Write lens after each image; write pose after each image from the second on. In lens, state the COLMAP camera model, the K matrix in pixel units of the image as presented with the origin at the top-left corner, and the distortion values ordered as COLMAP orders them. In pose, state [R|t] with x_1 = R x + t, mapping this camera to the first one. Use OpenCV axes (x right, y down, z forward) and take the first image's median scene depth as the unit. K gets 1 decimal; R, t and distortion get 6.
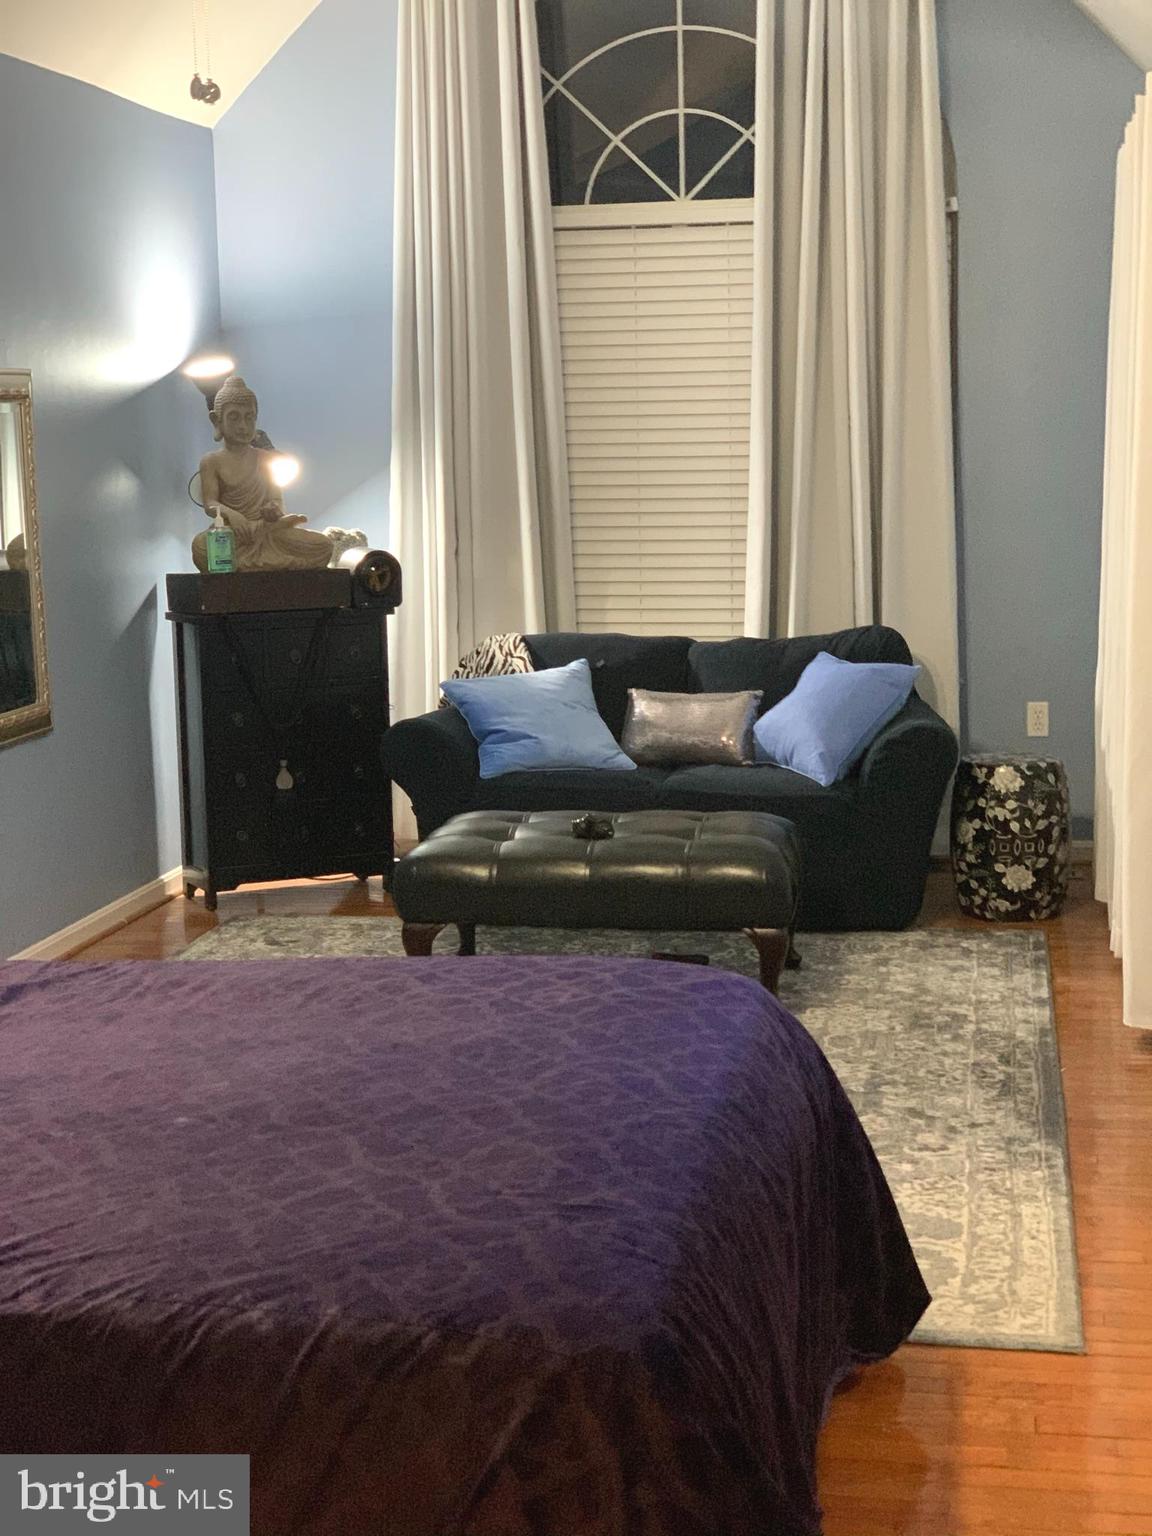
lens RADIAL K [[2262.7, 0, 578.0], [0, 2262.7, 767.7], [0, 0, 1]] dist [0.044332, 0.000000]
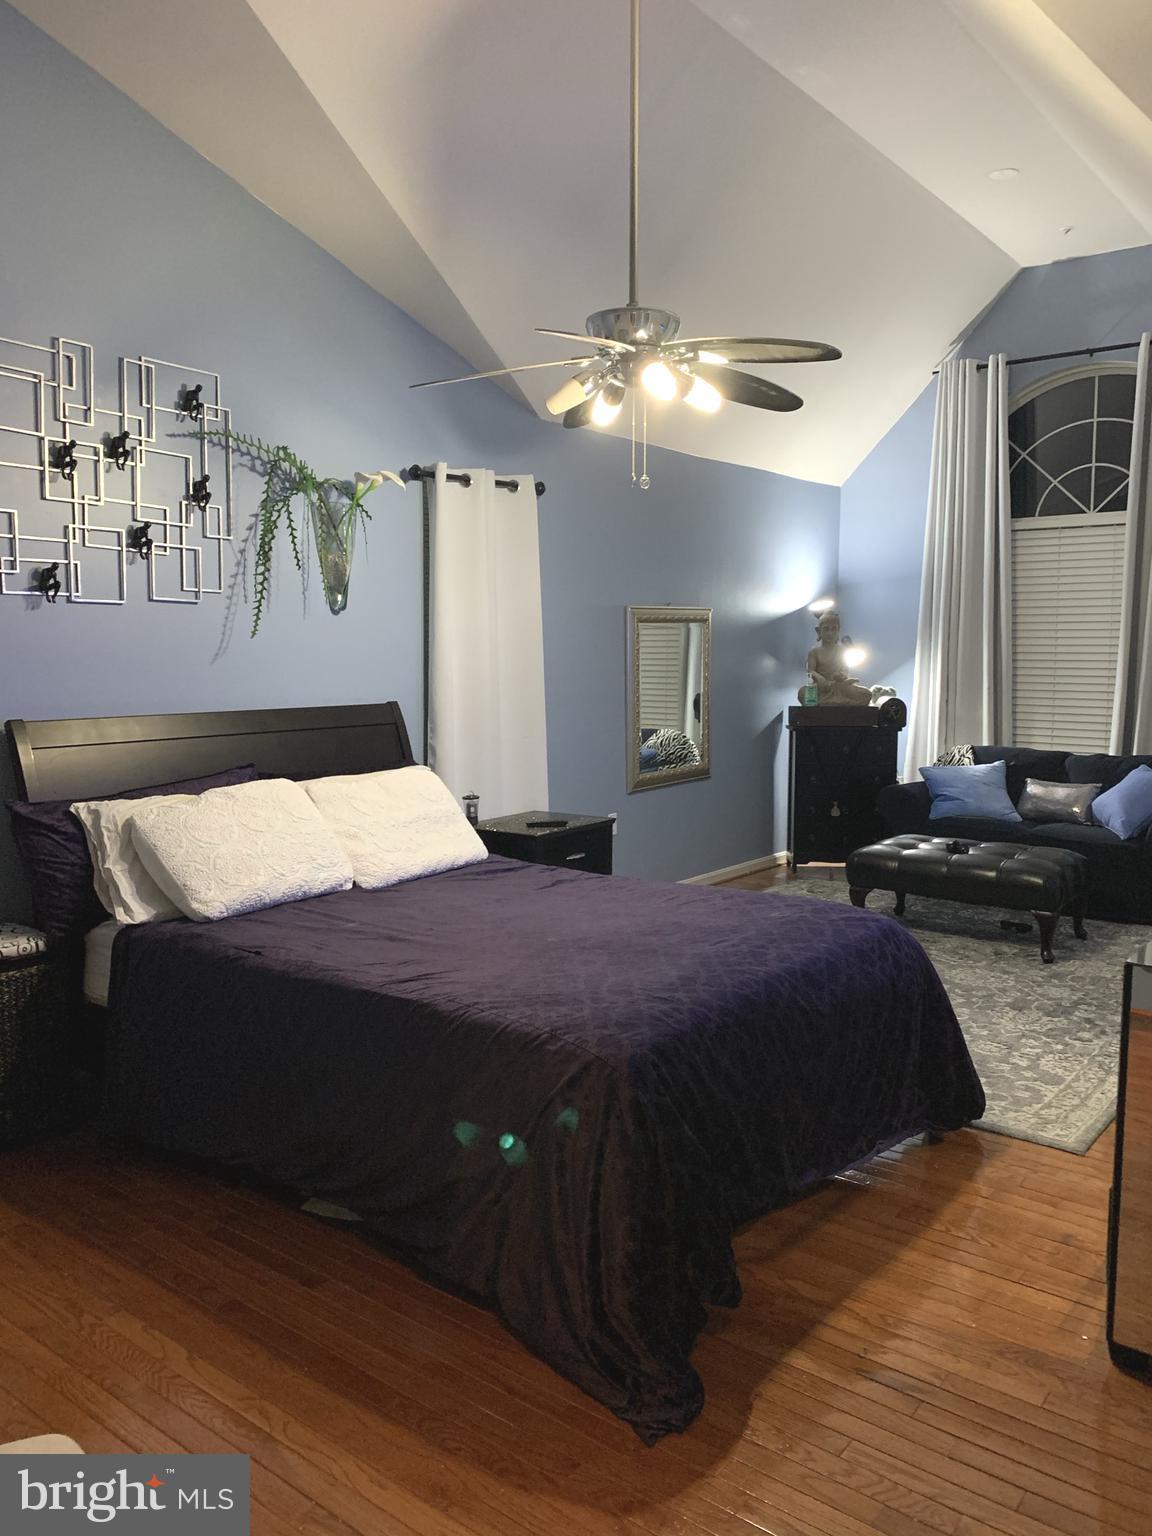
lens RADIAL K [[1159.5, 0, 573.8], [0, 1159.5, 765.0], [0, 0, 1]] dist [0.008687, -0.033380]
pose [[0.874822, 0.064095, -0.480185, 0.156240], [-0.081974, 0.996501, -0.016330, 0.000257], [0.477458, 0.053648, 0.877015, -0.001656]]
